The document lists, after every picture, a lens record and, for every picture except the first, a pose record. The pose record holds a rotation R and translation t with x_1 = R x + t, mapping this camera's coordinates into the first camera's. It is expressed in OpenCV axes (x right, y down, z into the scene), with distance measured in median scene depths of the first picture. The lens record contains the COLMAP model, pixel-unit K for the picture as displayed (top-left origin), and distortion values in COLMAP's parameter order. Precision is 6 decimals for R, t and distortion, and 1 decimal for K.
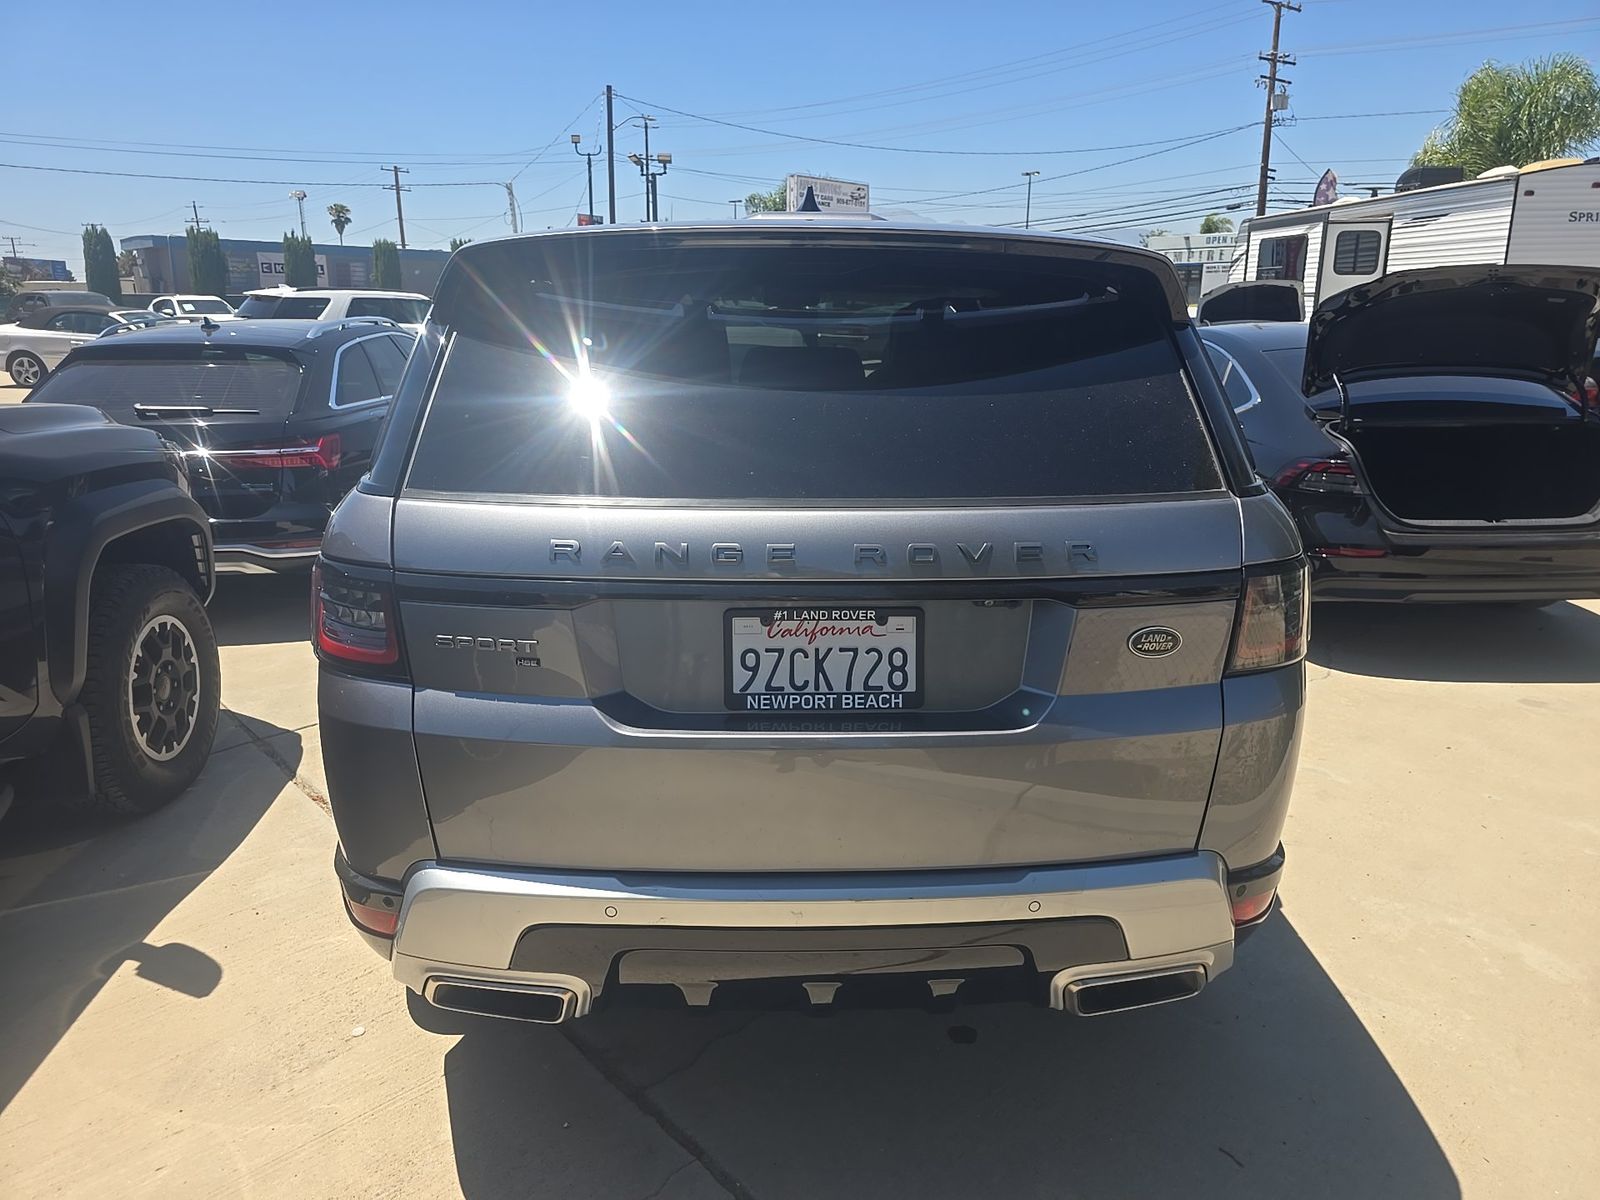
lens RADIAL K [[1080.7, 0, 776.2], [0, 1080.7, 595.2], [0, 0, 1]] dist [0.008975, -0.000636]
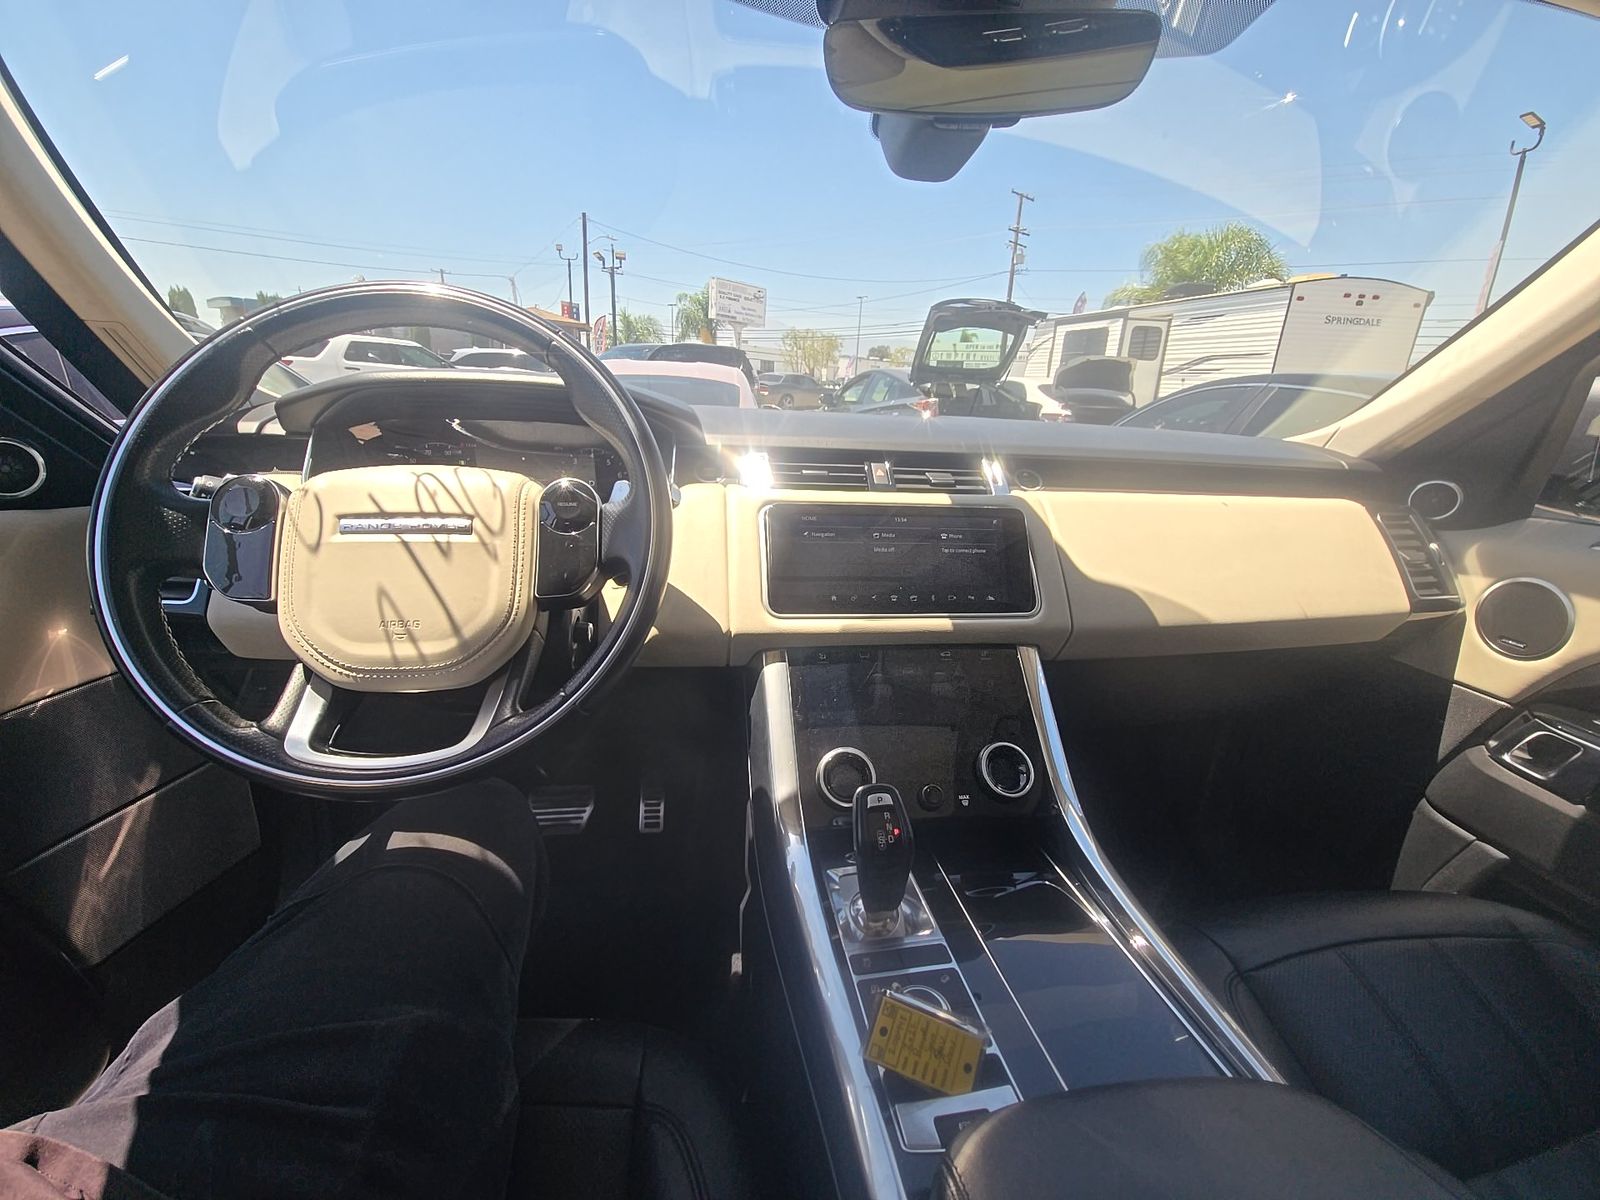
lens RADIAL K [[656.4, 0, 800.0], [0, 656.4, 600.0], [0, 0, 1]] dist [-0.001492, -0.000129]
pose [[0.988672, -0.002421, 0.150070, -0.041715], [-0.007209, 0.997950, 0.063590, -0.348608], [-0.149917, -0.063952, 0.986628, 1.756877]]
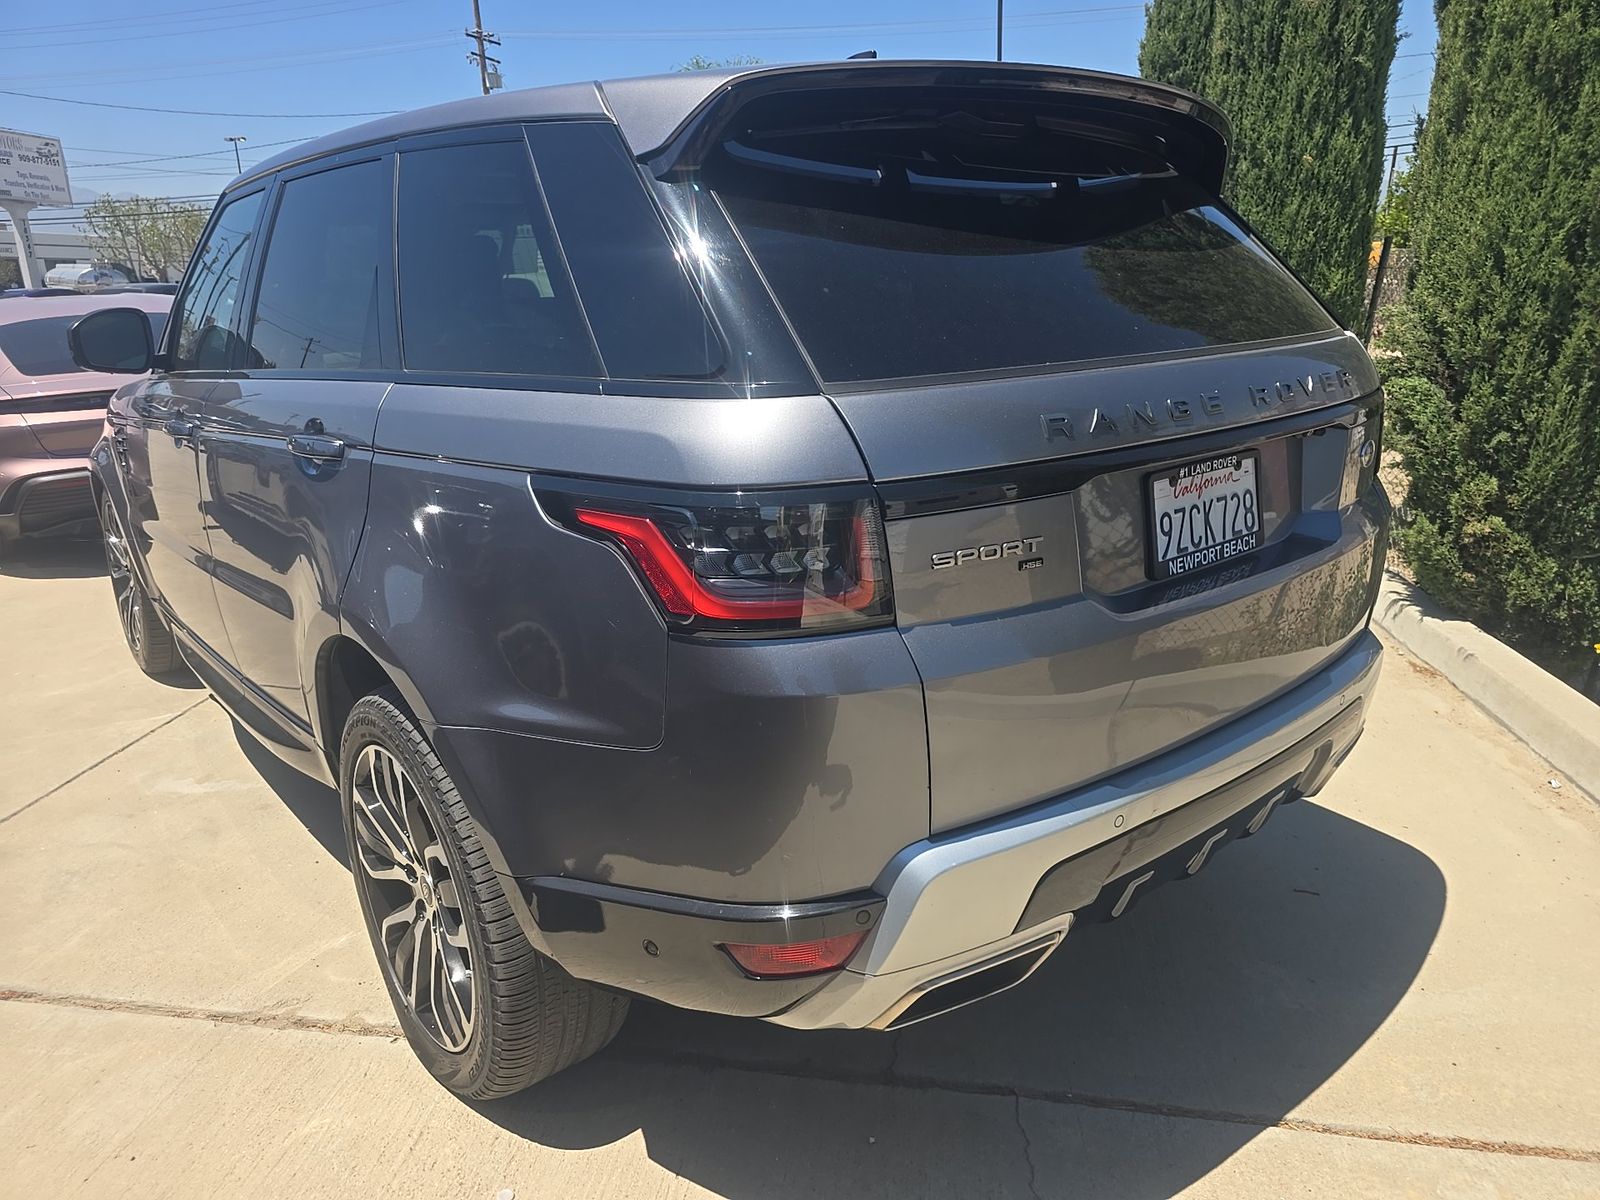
lens RADIAL K [[1097.4, 0, 800.0], [0, 1097.4, 600.0], [0, 0, 1]] dist [0.005209, -0.001248]
pose [[0.782478, -0.199810, 0.589749, -0.638682], [0.188976, 0.978649, 0.080838, -0.010279], [-0.593309, 0.048194, 0.803531, 0.311169]]
